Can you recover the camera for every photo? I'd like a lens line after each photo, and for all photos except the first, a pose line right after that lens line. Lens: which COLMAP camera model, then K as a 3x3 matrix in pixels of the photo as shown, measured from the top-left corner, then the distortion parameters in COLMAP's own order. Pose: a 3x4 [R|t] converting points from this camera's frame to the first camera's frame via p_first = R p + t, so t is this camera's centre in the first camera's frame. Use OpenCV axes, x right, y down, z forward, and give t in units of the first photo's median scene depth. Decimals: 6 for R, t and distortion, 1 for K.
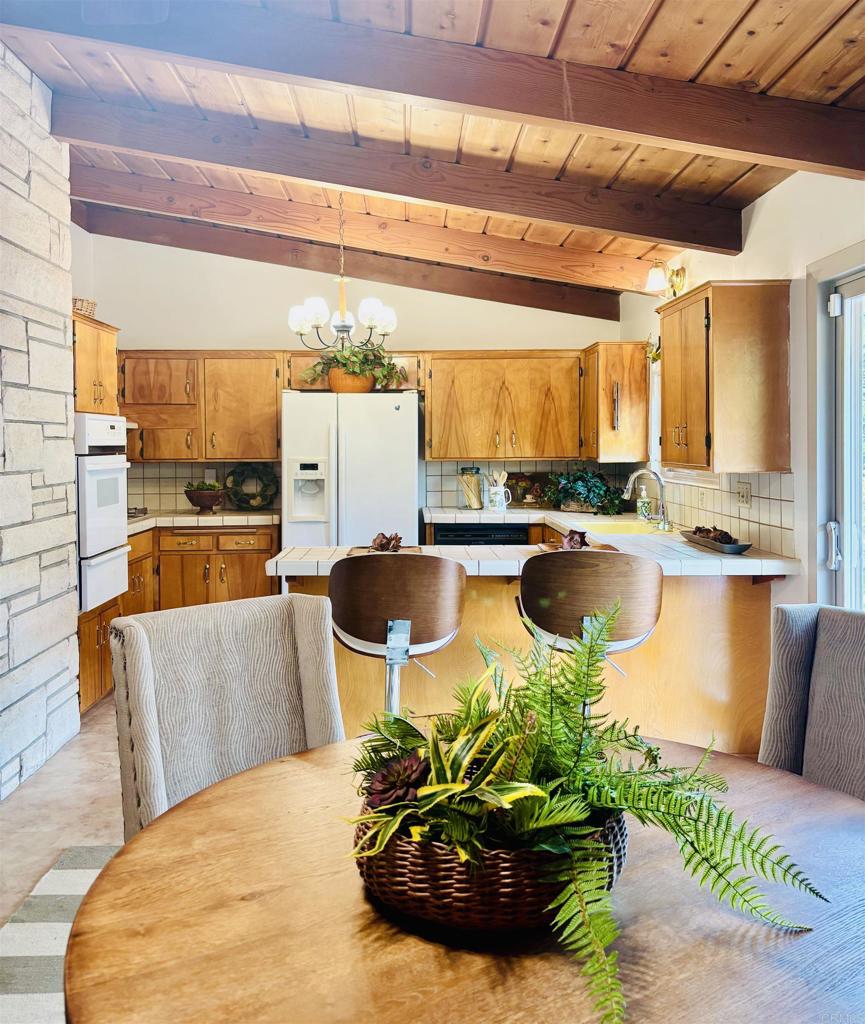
lens RADIAL K [[1027.4, 0, 432.6], [0, 1027.4, 453.1], [0, 0, 1]] dist [0.072989, 0.006010]
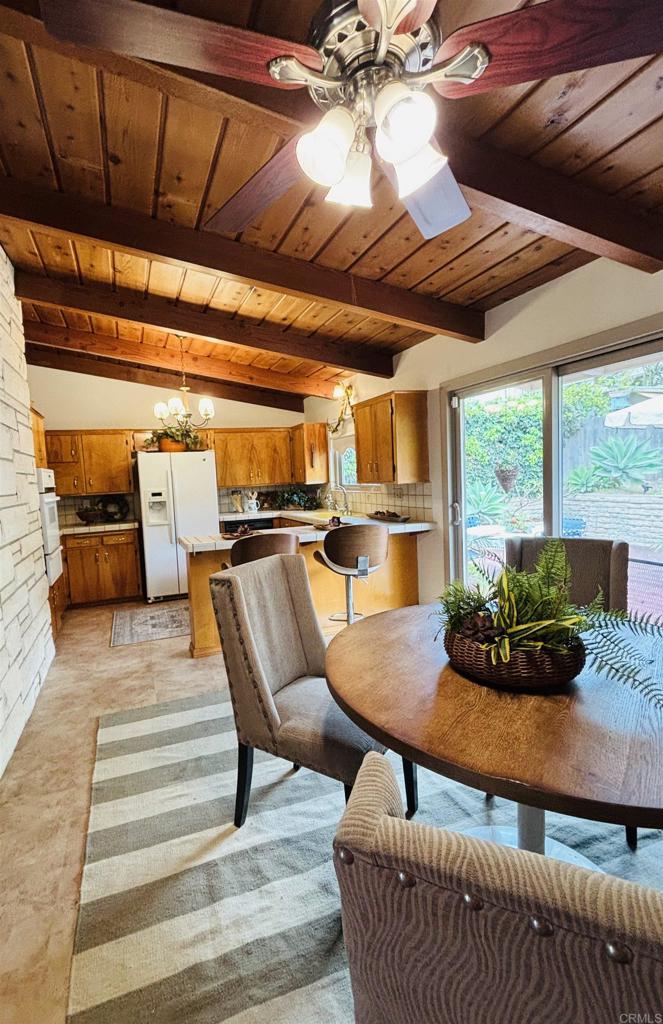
lens RADIAL K [[527.8, 0, 331.5], [0, 527.8, 512.0], [0, 0, 1]] dist [0.025307, -0.000629]
pose [[0.940816, -0.066891, 0.332251, -0.142133], [0.049322, 0.996916, 0.061046, 0.002602], [-0.335309, -0.041045, 0.941214, 0.029870]]
